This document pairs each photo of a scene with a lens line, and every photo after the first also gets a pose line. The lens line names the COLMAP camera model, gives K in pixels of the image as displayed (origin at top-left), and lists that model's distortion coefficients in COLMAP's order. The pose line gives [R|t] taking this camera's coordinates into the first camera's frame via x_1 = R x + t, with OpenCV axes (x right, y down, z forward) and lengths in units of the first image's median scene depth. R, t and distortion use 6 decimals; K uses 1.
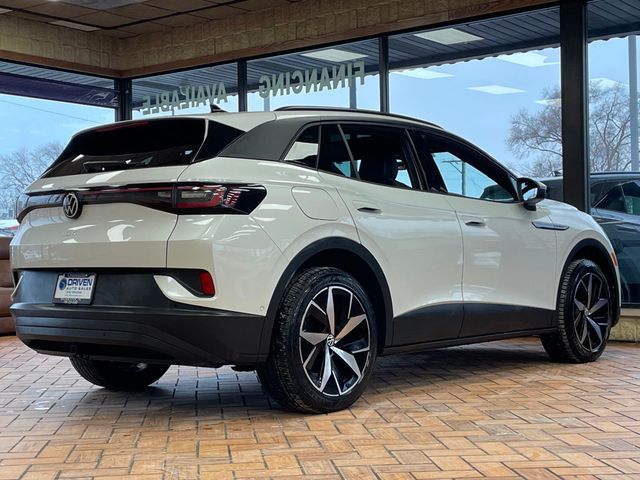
lens RADIAL K [[983.0, 0, 303.4], [0, 983.0, 241.2], [0, 0, 1]] dist [0.180105, -0.077623]
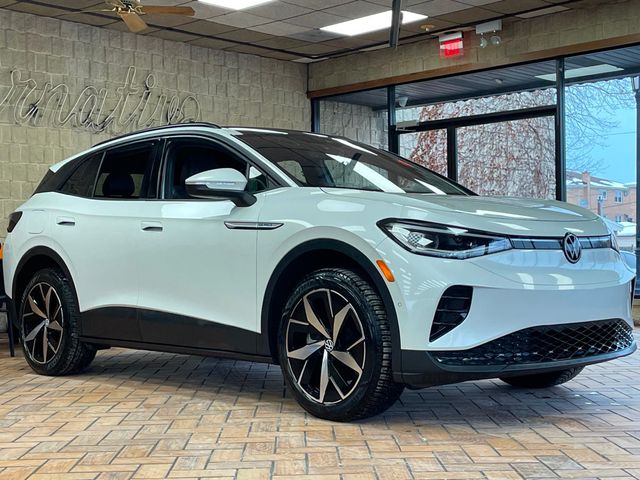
lens RADIAL K [[983.0, 0, 303.4], [0, 983.0, 241.2], [0, 0, 1]] dist [0.180105, -0.077623]
pose [[-0.089843, -0.003592, -0.995949, 1.159832], [0.015970, 0.999860, -0.005046, 0.002281], [0.995828, -0.016358, -0.089773, 1.266679]]
